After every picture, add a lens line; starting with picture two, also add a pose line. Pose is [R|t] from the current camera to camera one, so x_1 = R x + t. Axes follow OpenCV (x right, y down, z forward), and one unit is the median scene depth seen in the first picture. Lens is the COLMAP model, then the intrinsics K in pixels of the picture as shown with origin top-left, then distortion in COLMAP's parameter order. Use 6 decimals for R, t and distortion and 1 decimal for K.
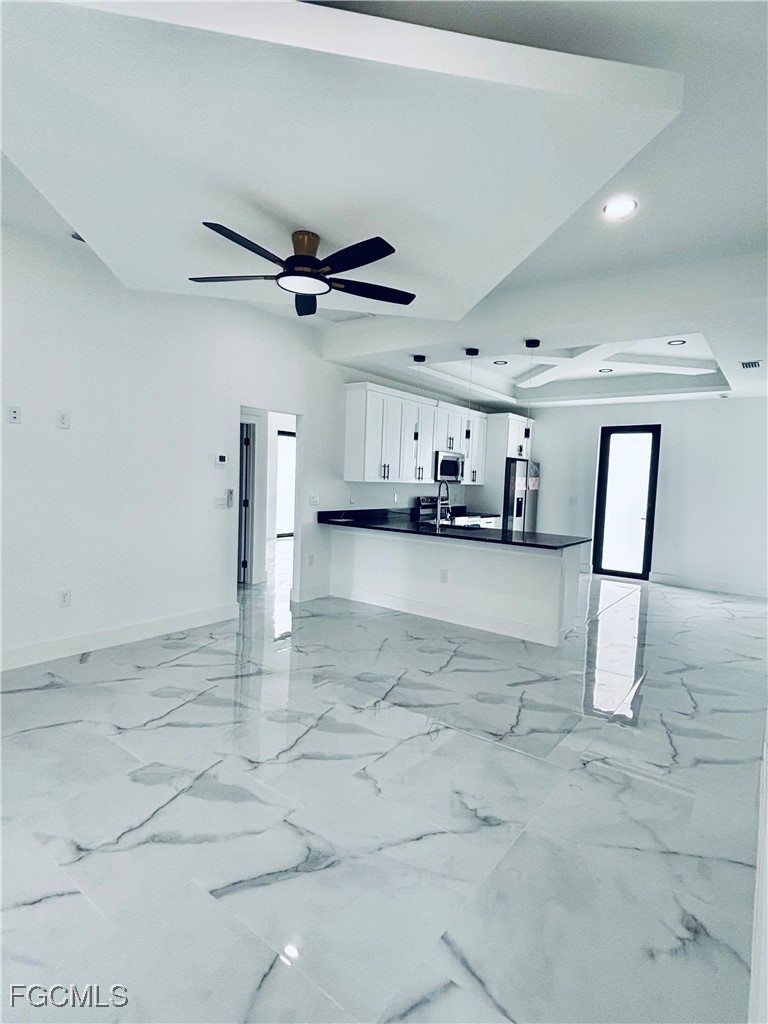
lens RADIAL K [[524.6, 0, 385.1], [0, 524.6, 511.0], [0, 0, 1]] dist [-0.000227, -0.000558]
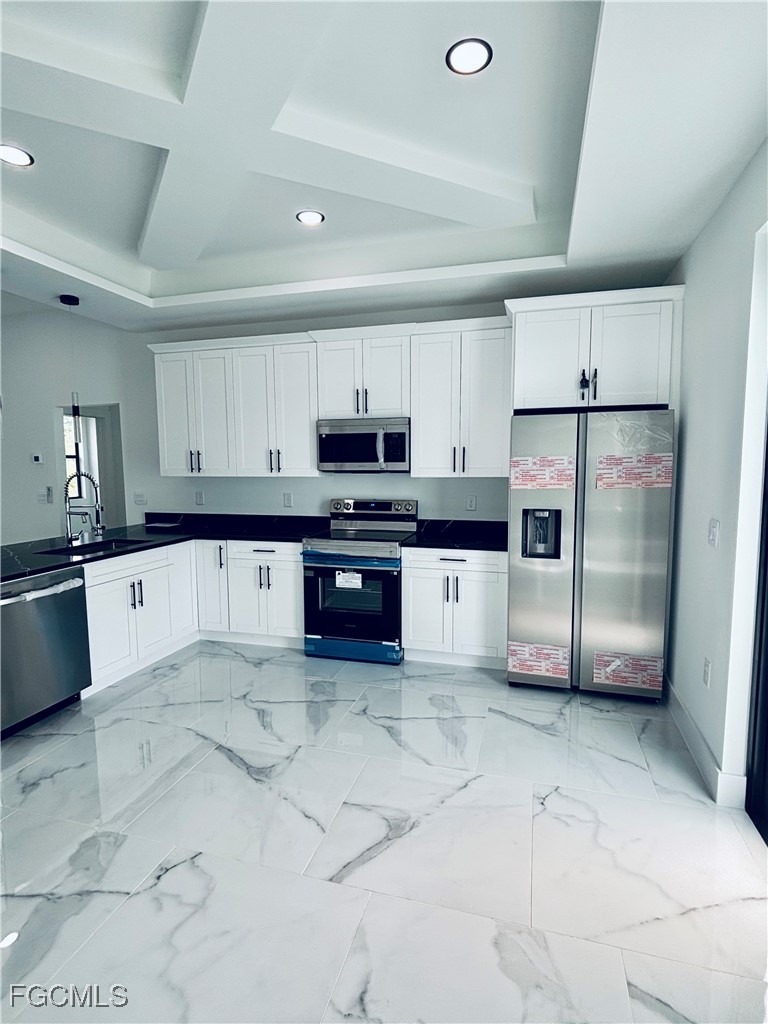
lens RADIAL K [[524.6, 0, 386.1], [0, 524.6, 514.5], [0, 0, 1]] dist [-0.000227, -0.000558]
pose [[0.364007, 0.046755, -0.930222, 0.678854], [-0.041931, 0.998549, 0.033781, -0.034499], [0.930452, 0.026709, 0.365439, 0.885652]]
